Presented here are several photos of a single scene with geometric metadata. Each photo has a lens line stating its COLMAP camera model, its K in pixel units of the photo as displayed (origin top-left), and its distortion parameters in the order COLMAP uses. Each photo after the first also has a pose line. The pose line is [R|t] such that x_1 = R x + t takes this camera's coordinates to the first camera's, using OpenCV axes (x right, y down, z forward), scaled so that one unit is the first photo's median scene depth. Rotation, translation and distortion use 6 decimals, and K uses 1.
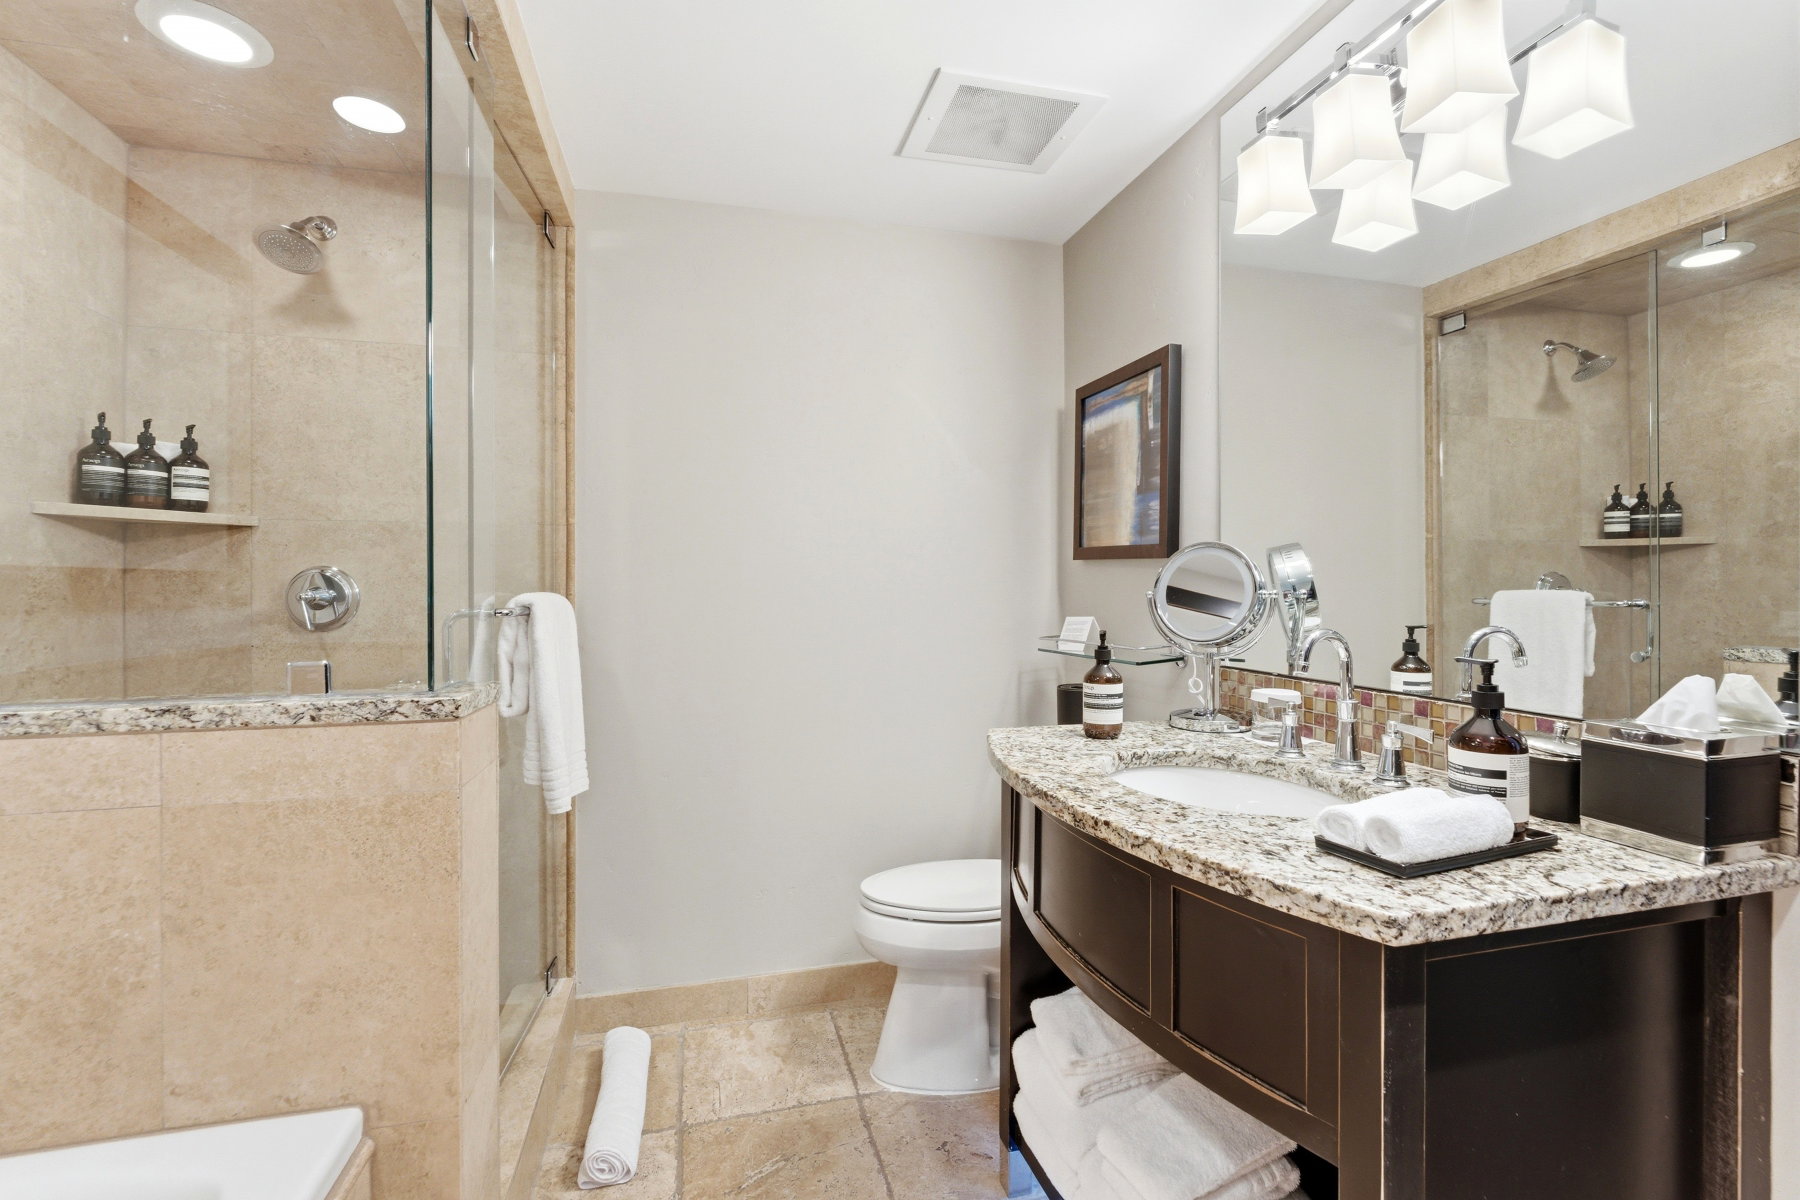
lens RADIAL K [[807.9, 0, 899.6], [0, 807.9, 594.8], [0, 0, 1]] dist [-0.002820, 0.001834]
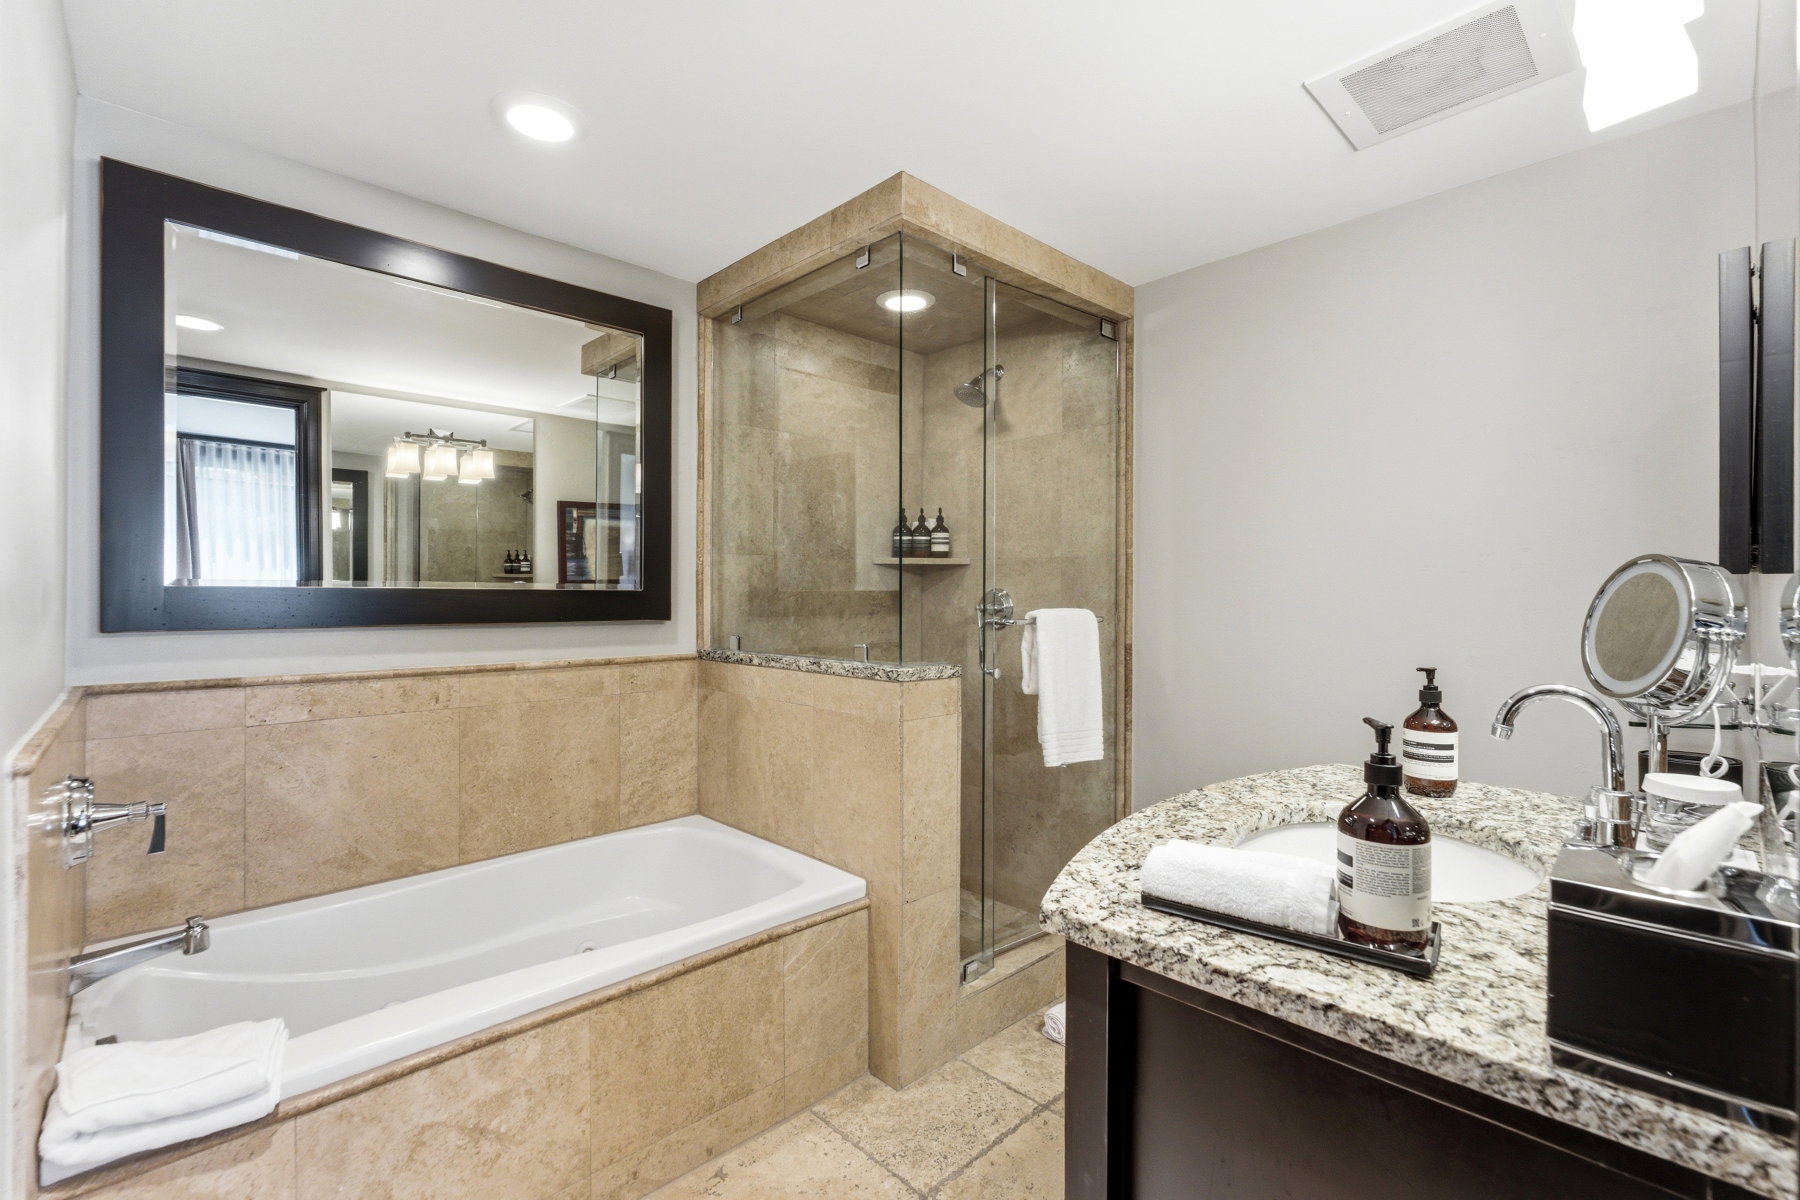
lens RADIAL K [[807.9, 0, 916.5], [0, 807.9, 600.3], [0, 0, 1]] dist [-0.002820, 0.001834]
pose [[0.490144, 0.010500, -0.871578, 1.103994], [-0.010129, 0.999929, 0.006350, -0.039329], [0.871583, 0.005716, 0.490215, 0.179970]]
